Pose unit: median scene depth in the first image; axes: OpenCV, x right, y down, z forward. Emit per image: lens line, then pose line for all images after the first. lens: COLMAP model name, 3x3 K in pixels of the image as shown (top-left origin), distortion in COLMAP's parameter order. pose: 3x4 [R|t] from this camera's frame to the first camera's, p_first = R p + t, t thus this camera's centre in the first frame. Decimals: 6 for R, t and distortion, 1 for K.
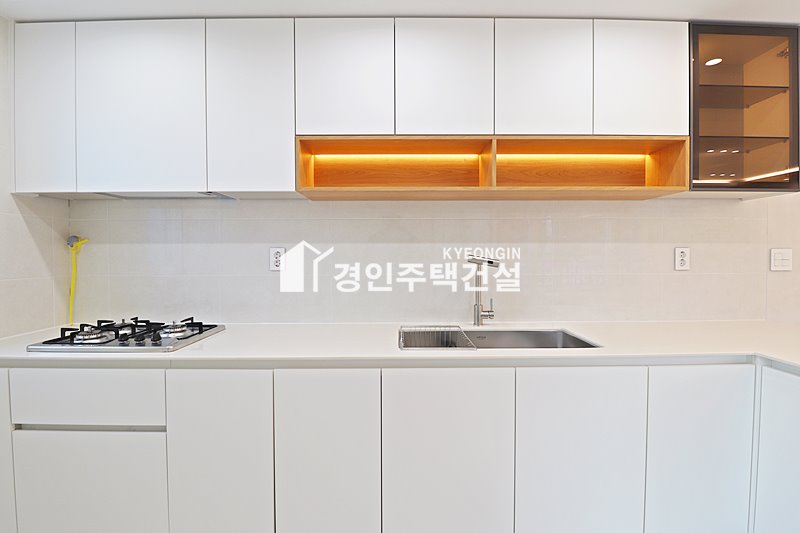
lens RADIAL K [[368.7, 0, 402.5], [0, 368.7, 262.8], [0, 0, 1]] dist [0.002087, -0.015346]
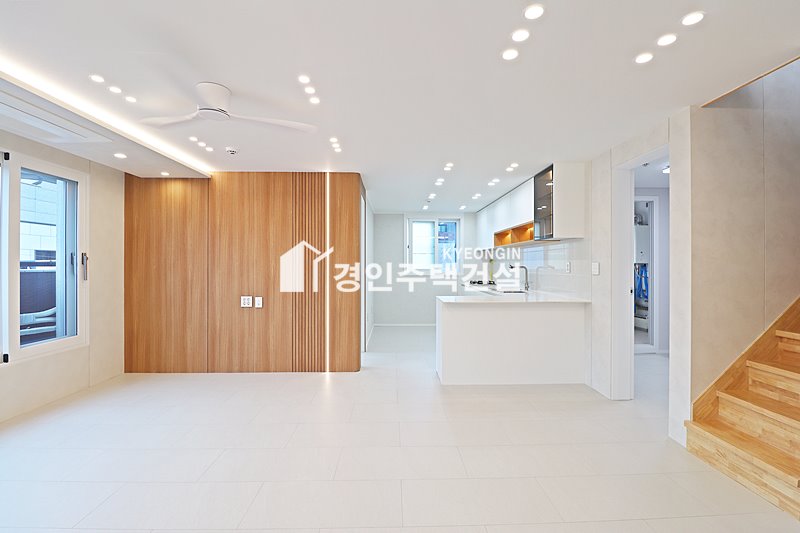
lens RADIAL K [[370.6, 0, 404.1], [0, 370.6, 264.1], [0, 0, 1]] dist [0.002495, -0.015007]
pose [[0.015686, 0.001414, -0.999876, 3.062758], [-0.036835, 0.999321, 0.000835, 0.002302], [0.999198, 0.036817, 0.015727, 0.029908]]
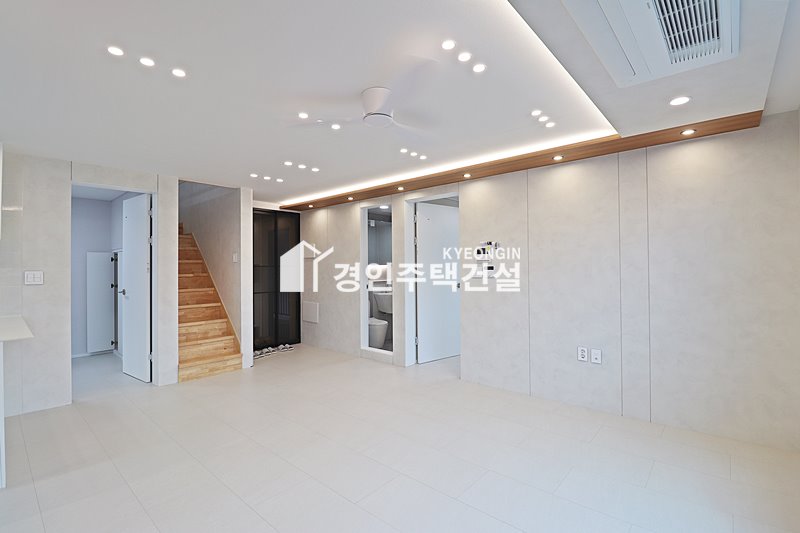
lens RADIAL K [[368.7, 0, 402.5], [0, 368.7, 262.8], [0, 0, 1]] dist [0.002087, -0.015346]
pose [[0.671284, 0.006601, 0.741171, 1.011504], [0.032127, 0.998761, -0.037993, 0.042573], [-0.740504, 0.049316, 0.670240, -1.424997]]
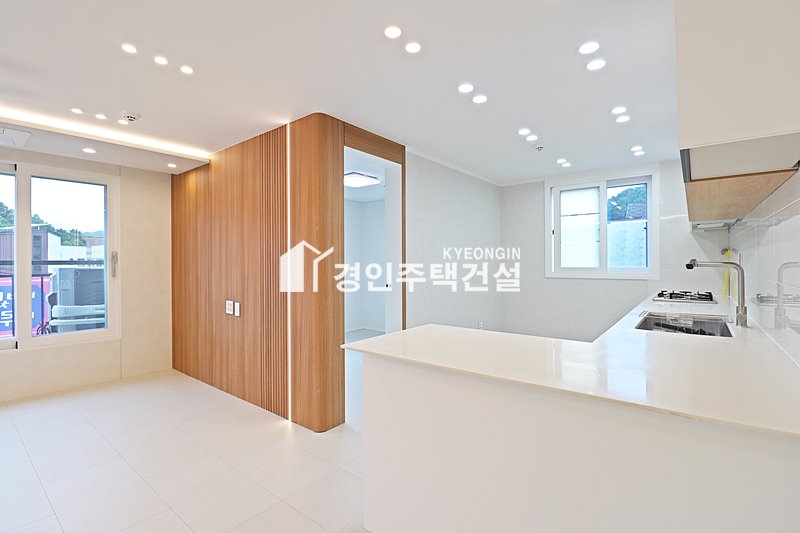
lens RADIAL K [[368.7, 0, 402.5], [0, 368.7, 262.8], [0, 0, 1]] dist [0.002087, -0.015346]
pose [[-0.628881, 0.006679, -0.777473, 1.658155], [-0.021167, 0.999445, 0.025708, -0.016123], [0.777213, 0.032624, -0.628391, 0.923936]]
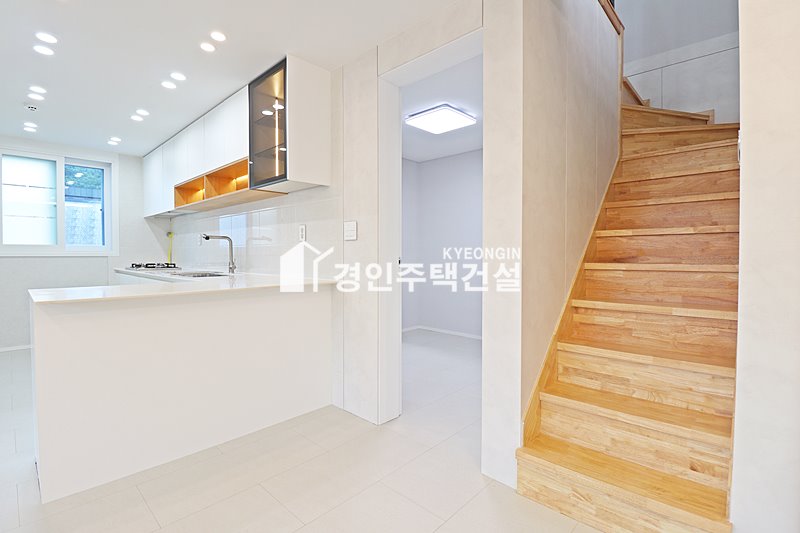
lens RADIAL K [[375.1, 0, 401.3], [0, 375.1, 260.6], [0, 0, 1]] dist [0.000085, -0.015444]
pose [[0.720275, 0.016336, -0.693496, 2.160748], [-0.026757, 0.999633, -0.004242, 0.096167], [0.693172, 0.021612, 0.720448, 0.252402]]
